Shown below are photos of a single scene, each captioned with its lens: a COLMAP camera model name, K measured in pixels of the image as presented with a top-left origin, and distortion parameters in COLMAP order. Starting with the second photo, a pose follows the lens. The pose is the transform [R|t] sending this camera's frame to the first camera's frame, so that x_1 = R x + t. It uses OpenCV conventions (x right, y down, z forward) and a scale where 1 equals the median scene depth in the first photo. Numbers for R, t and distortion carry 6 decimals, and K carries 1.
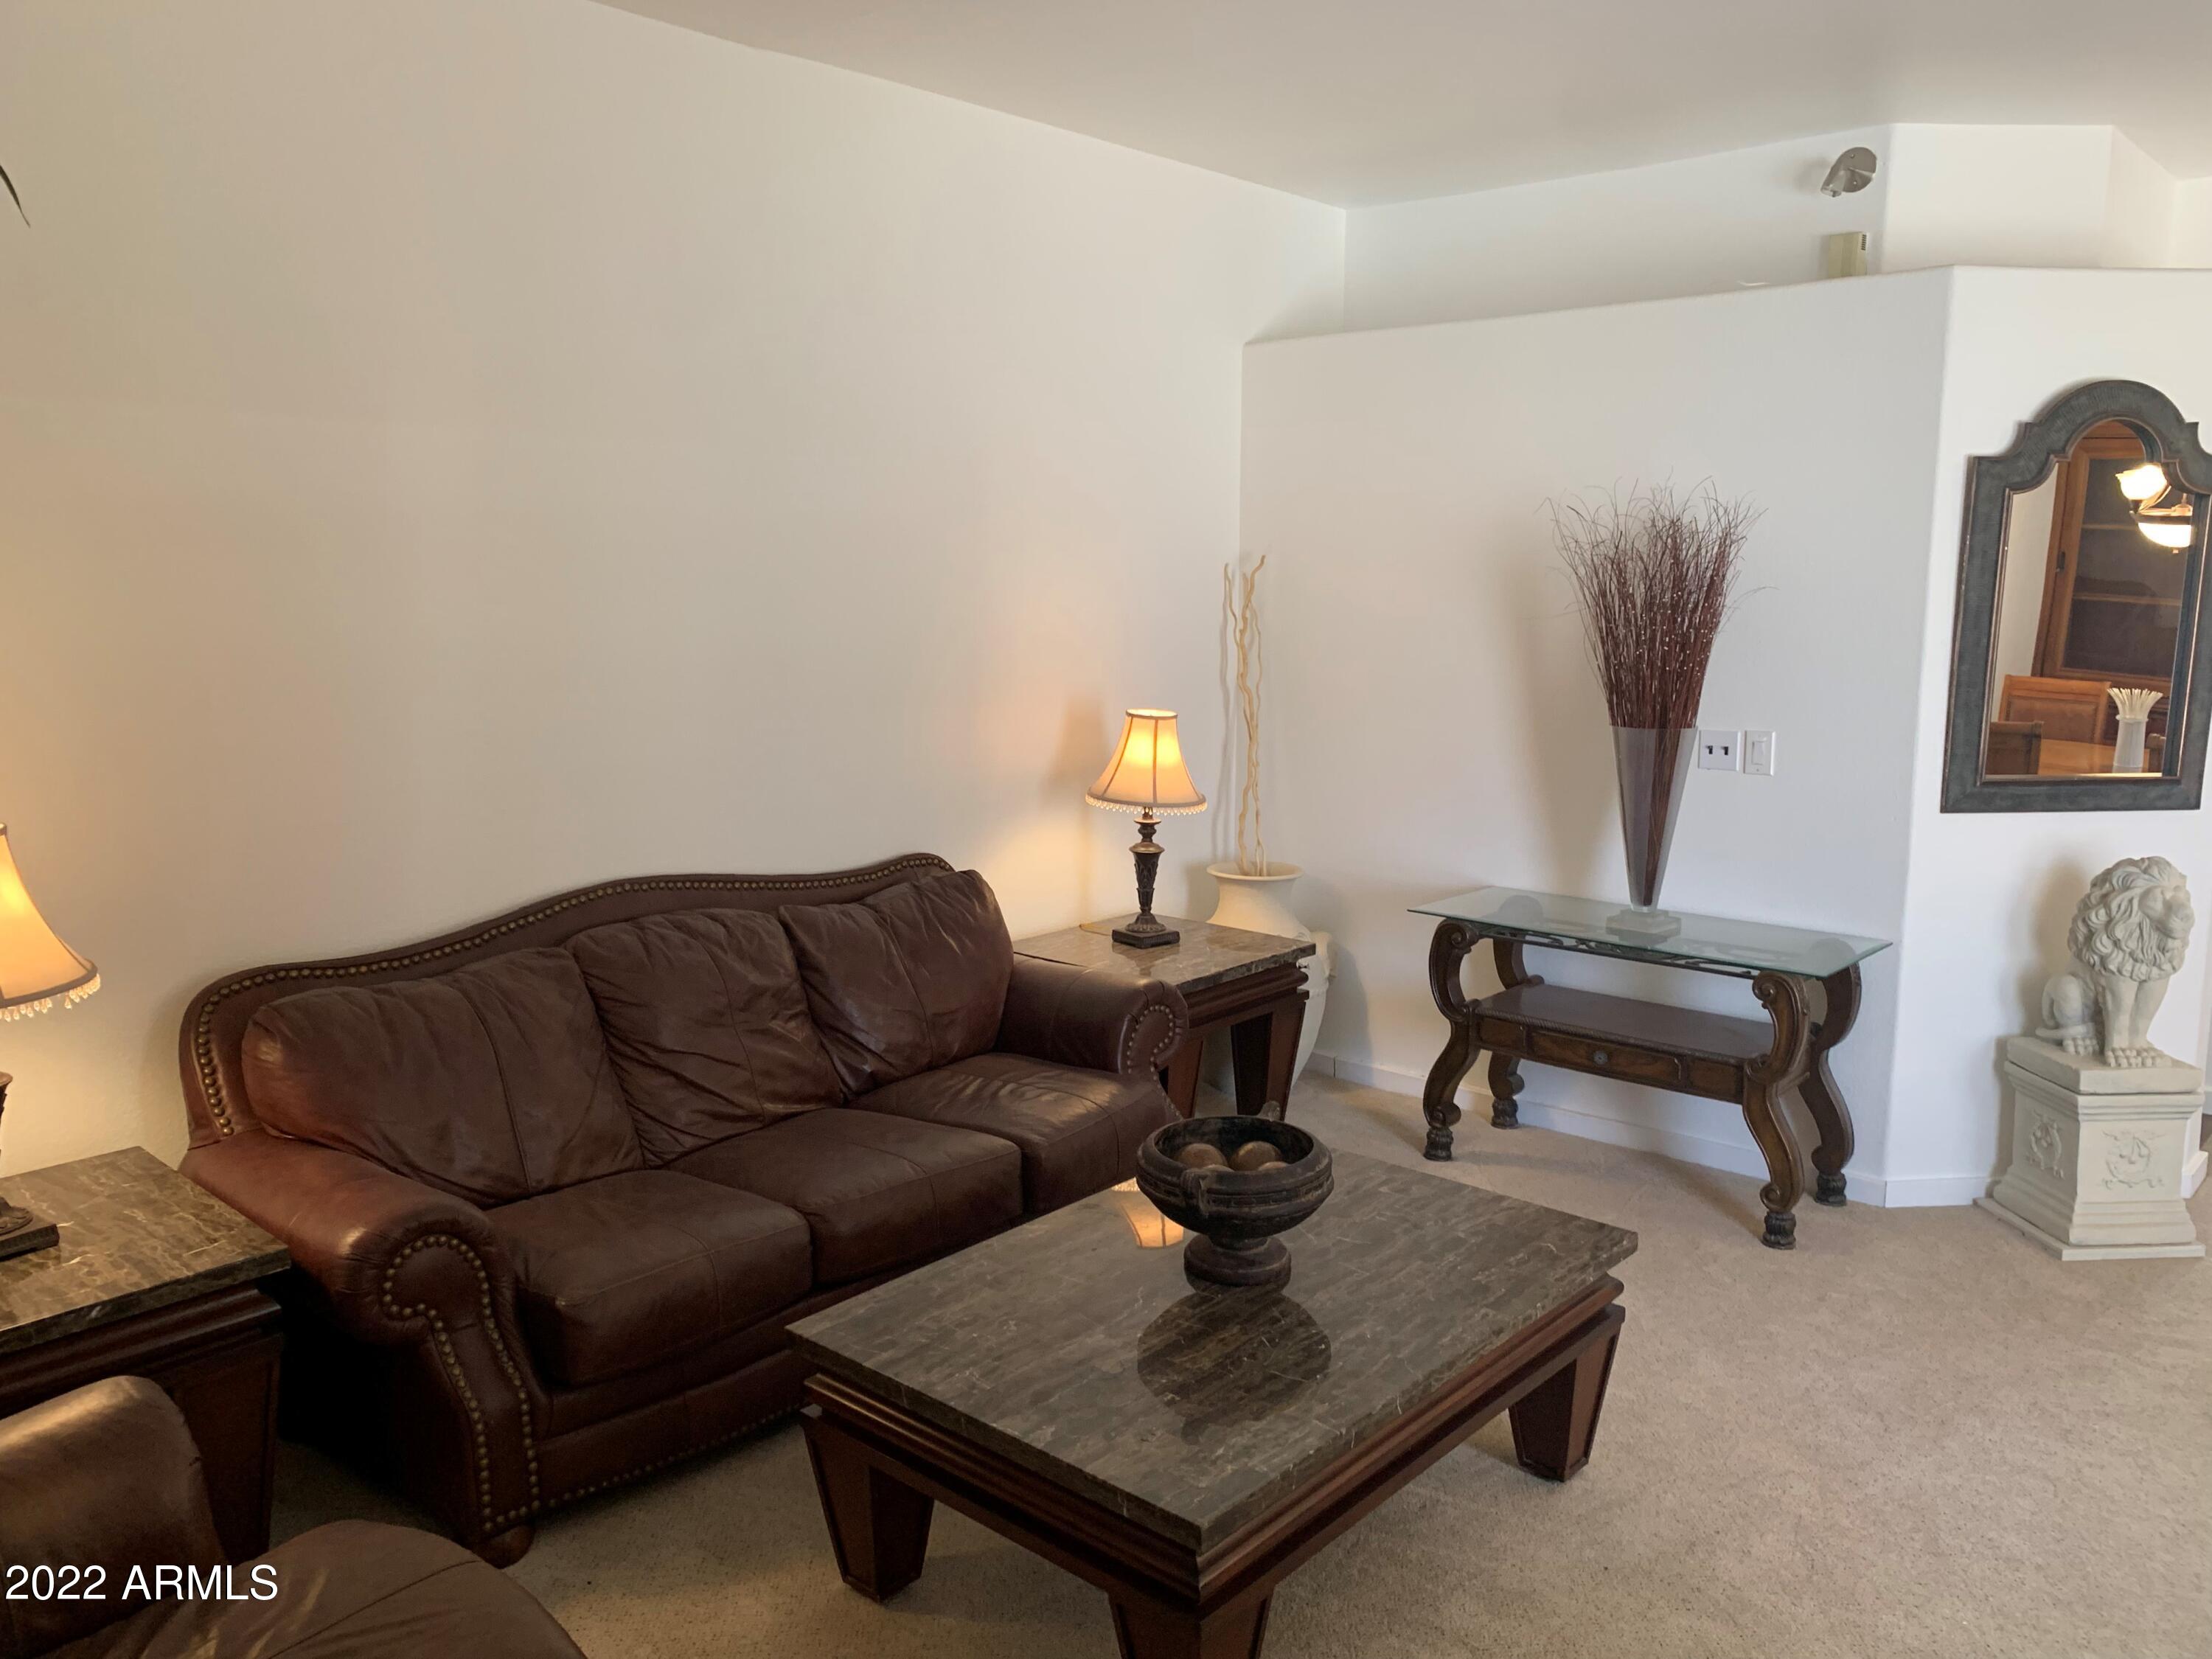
lens RADIAL K [[1710.8, 0, 1106.0], [0, 1710.8, 829.5], [0, 0, 1]] dist [0.005986, 0.001841]
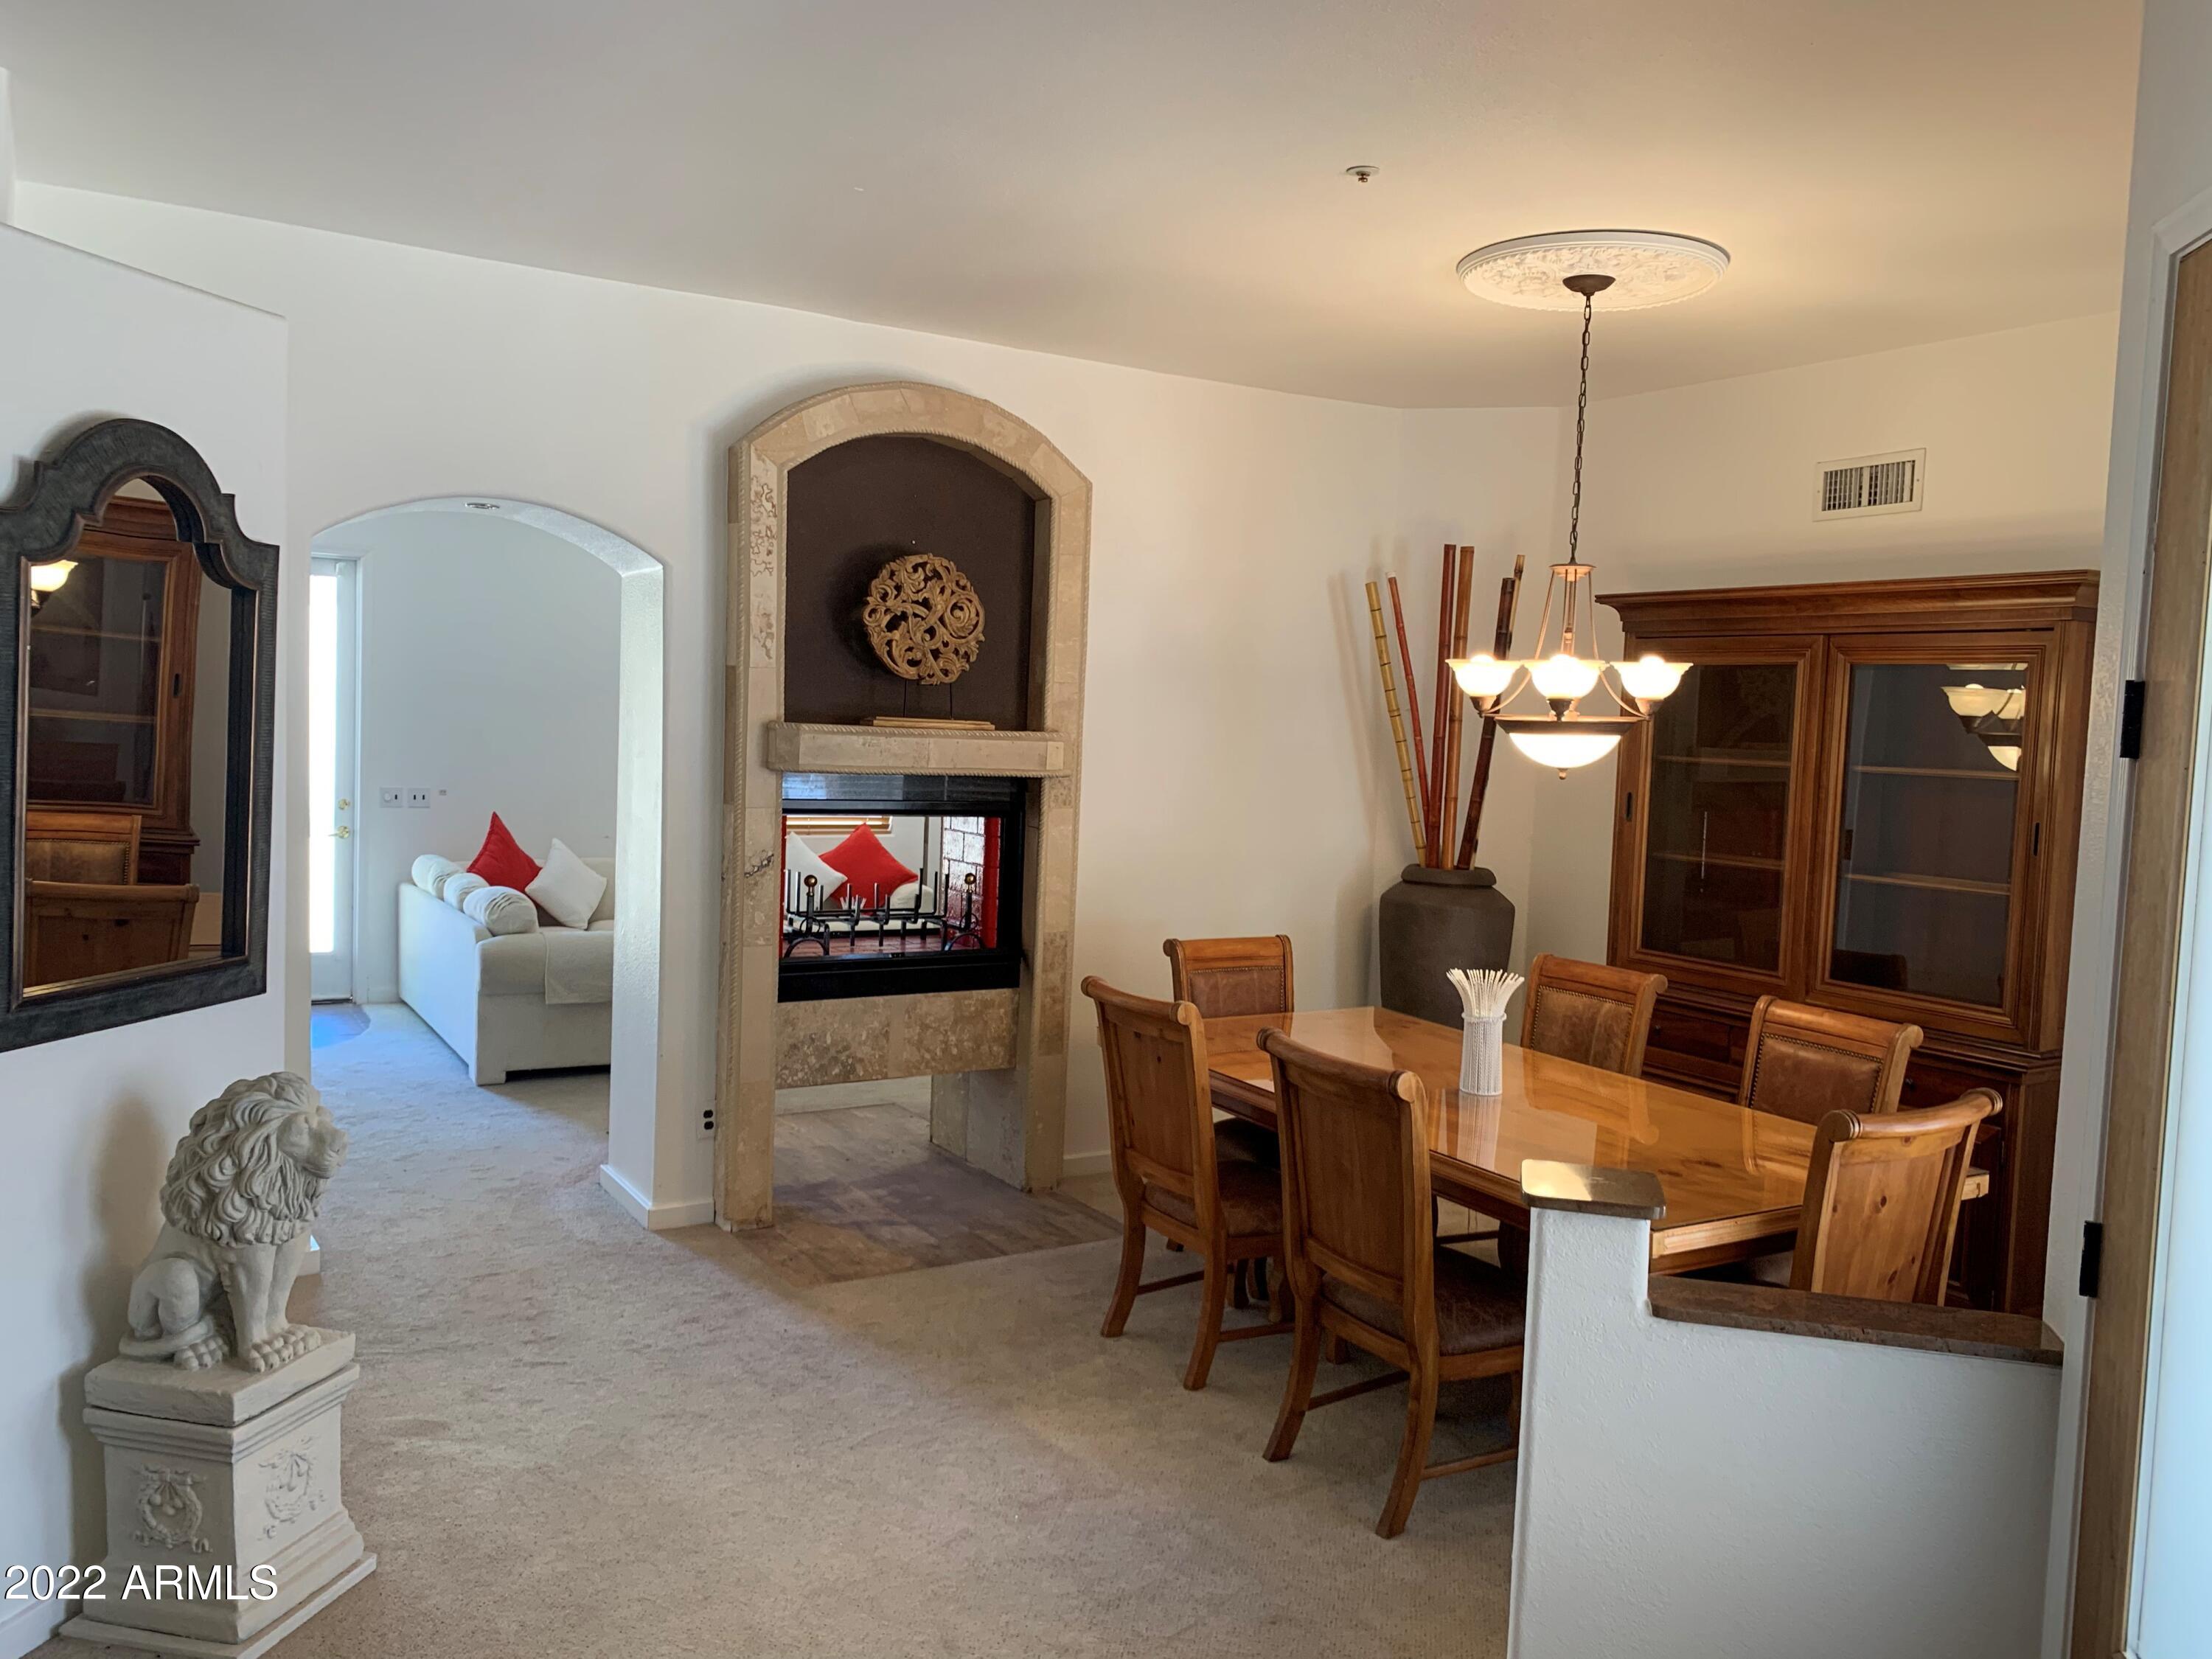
lens RADIAL K [[1710.8, 0, 1106.0], [0, 1710.8, 829.5], [0, 0, 1]] dist [0.005986, 0.001841]
pose [[0.305035, -0.057276, 0.950617, 0.022654], [0.111158, 0.993508, 0.024192, -0.065591], [-0.945832, 0.098289, 0.309422, 0.416529]]
